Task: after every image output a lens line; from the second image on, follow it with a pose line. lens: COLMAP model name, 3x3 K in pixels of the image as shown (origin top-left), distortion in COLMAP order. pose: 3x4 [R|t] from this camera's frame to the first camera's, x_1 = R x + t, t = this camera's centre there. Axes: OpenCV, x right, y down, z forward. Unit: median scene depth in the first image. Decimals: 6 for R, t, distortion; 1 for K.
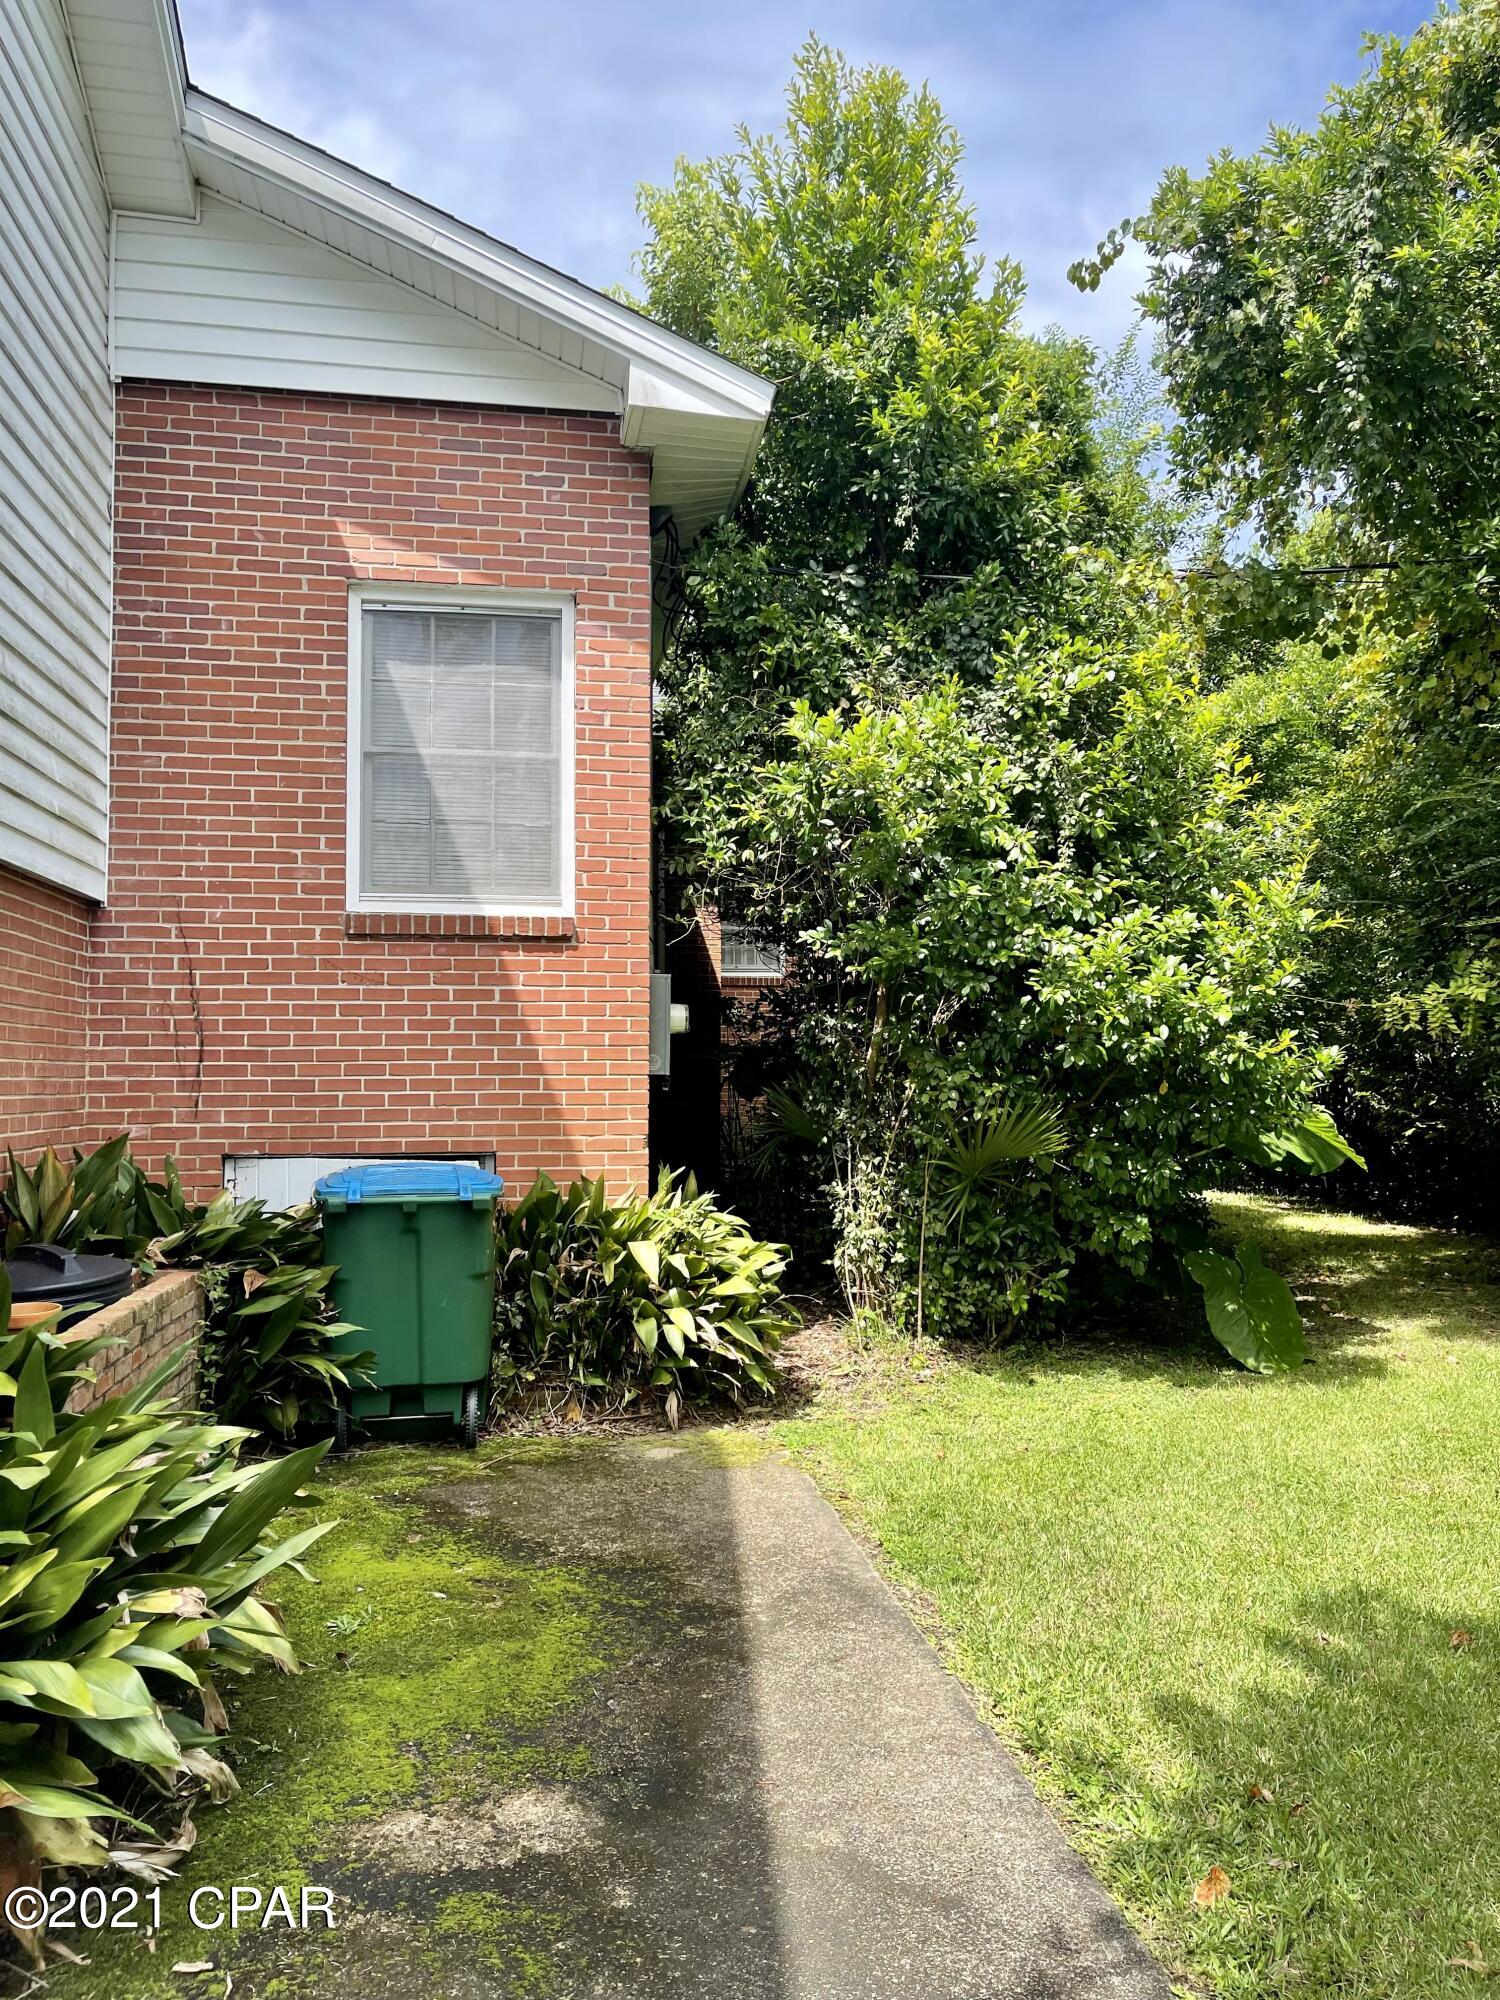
lens RADIAL K [[1520.6, 0, 754.9], [0, 1520.6, 996.7], [0, 0, 1]] dist [0.038196, -0.006244]
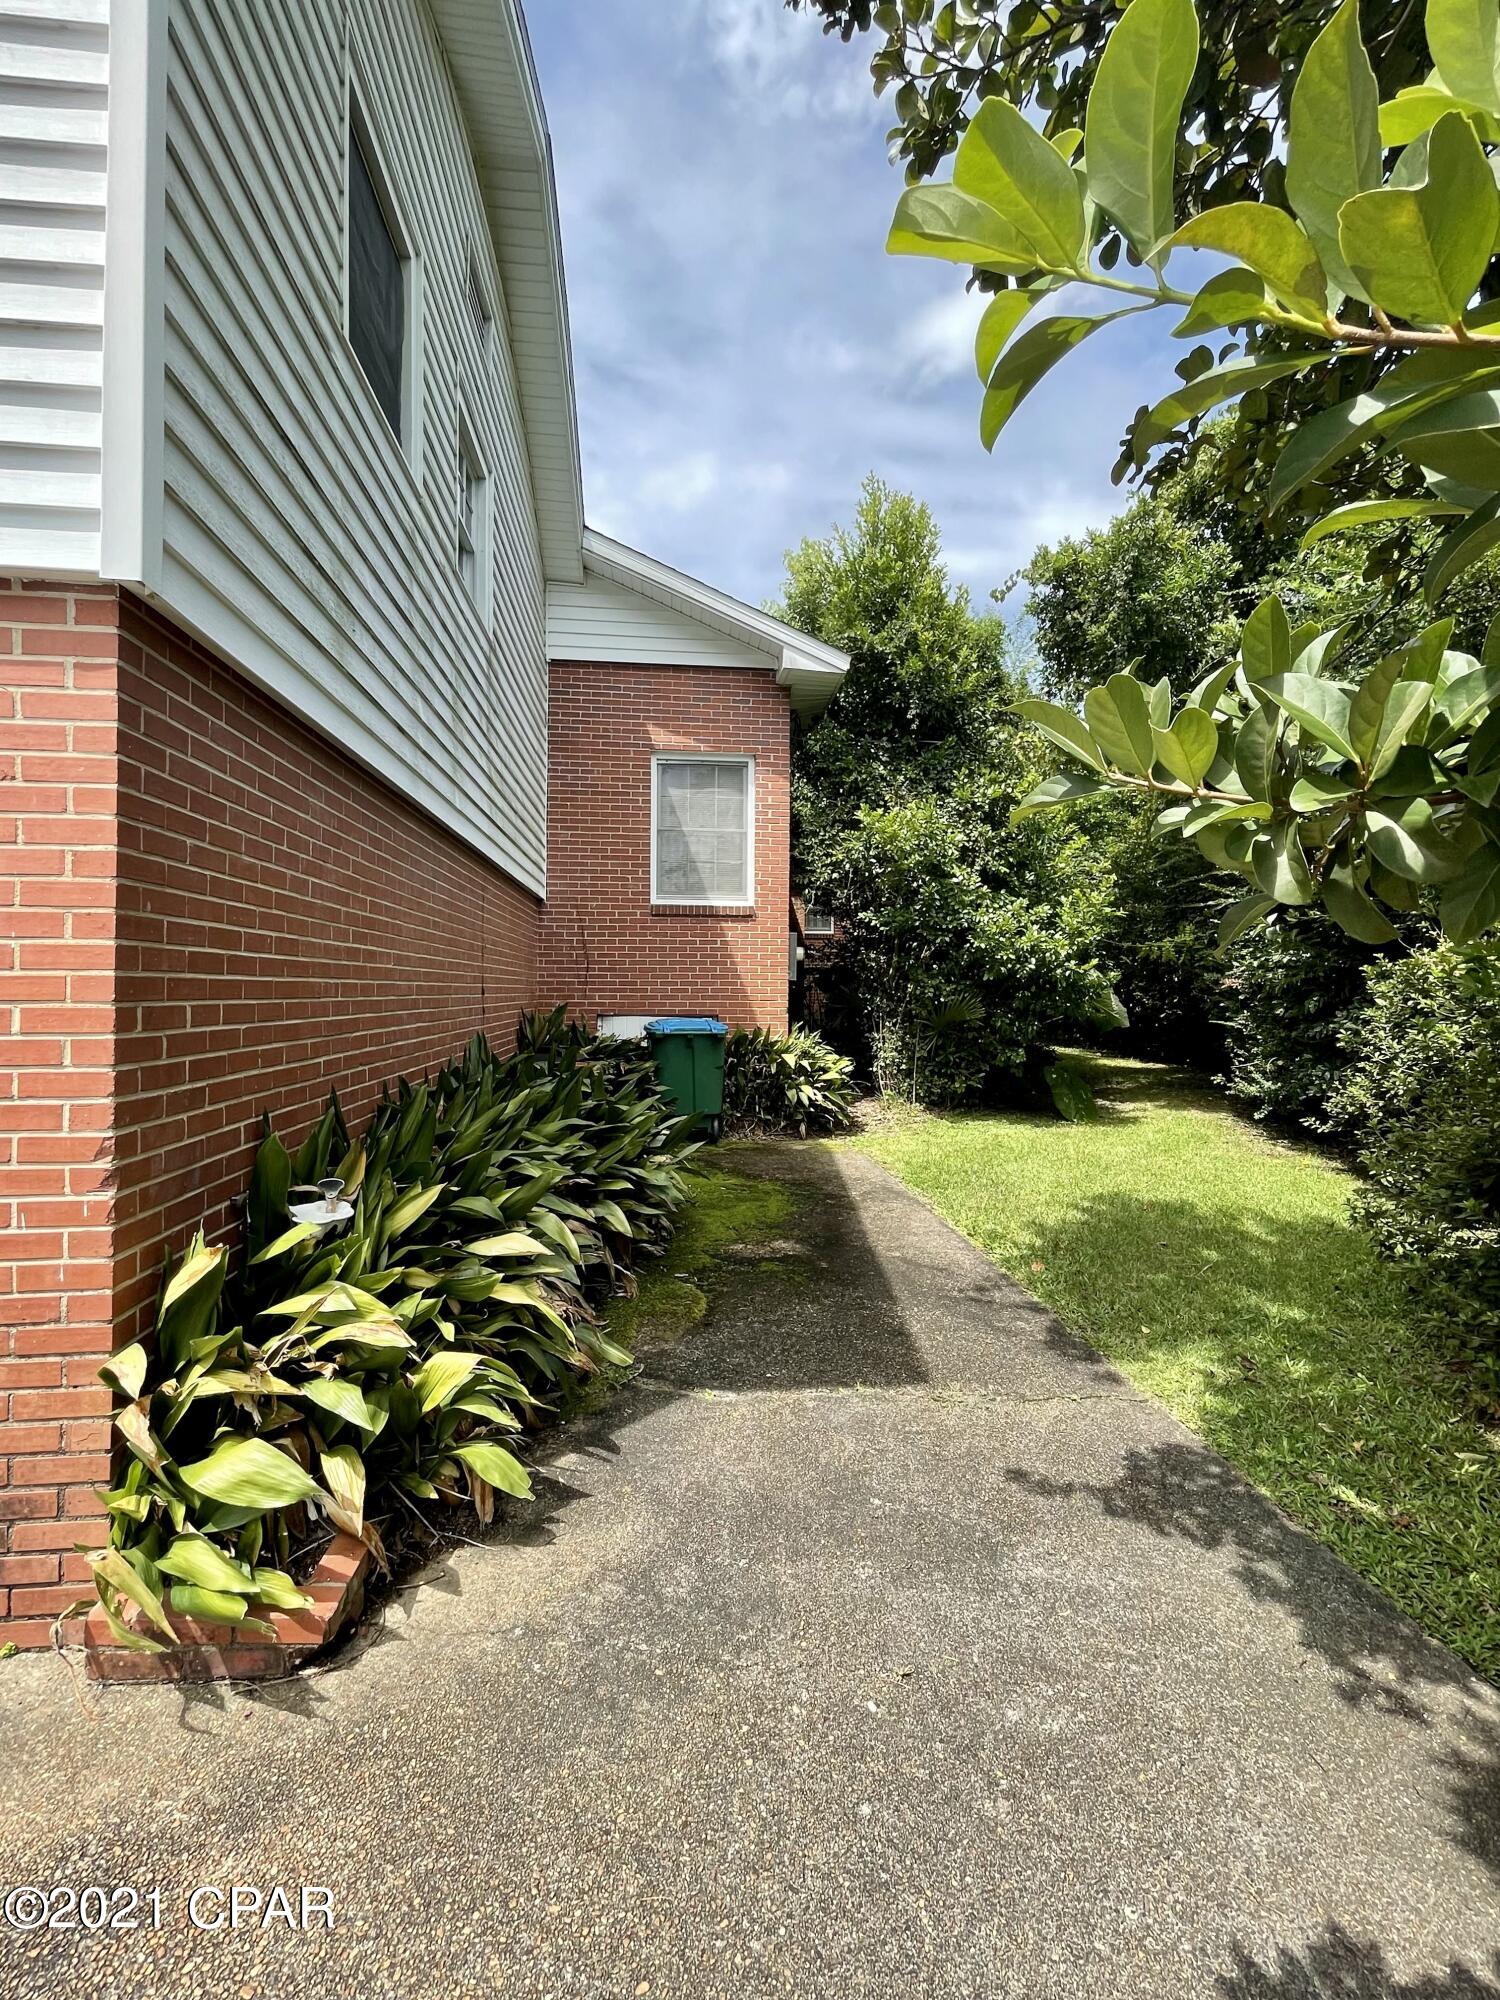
lens RADIAL K [[889.8, 0, 741.5], [0, 889.8, 988.4], [0, 0, 1]] dist [-0.000646, -0.000323]
pose [[0.998187, 0.003779, -0.060075, -0.061769], [-0.000954, 0.998895, 0.046995, 0.005080], [0.060186, -0.046852, 0.997087, -0.259000]]
